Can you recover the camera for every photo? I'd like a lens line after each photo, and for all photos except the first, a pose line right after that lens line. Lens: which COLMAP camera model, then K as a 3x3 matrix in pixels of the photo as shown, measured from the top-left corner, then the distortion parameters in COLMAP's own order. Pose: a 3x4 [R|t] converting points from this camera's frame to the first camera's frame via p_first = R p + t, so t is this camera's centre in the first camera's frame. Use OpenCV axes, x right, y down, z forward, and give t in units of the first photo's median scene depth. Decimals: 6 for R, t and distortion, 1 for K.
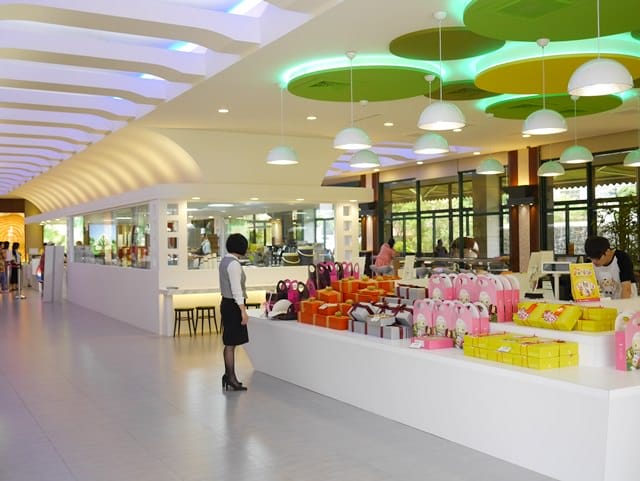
lens RADIAL K [[743.7, 0, 320.0], [0, 743.7, 240.5], [0, 0, 1]] dist [-0.030130, 0.012071]
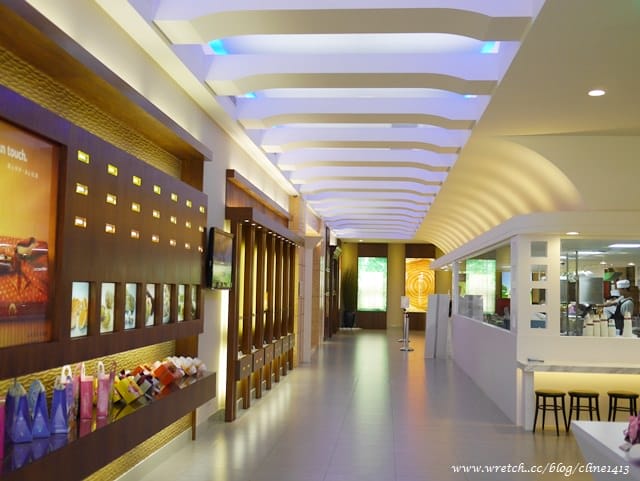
lens RADIAL K [[714.8, 0, 320.0], [0, 714.8, 240.5], [0, 0, 1]] dist [-0.010741, 0.003884]
pose [[0.818766, -0.006487, -0.574090, 0.023119], [-0.032548, 0.997804, -0.057694, -0.004071], [0.573204, 0.065923, 0.816757, 0.322625]]
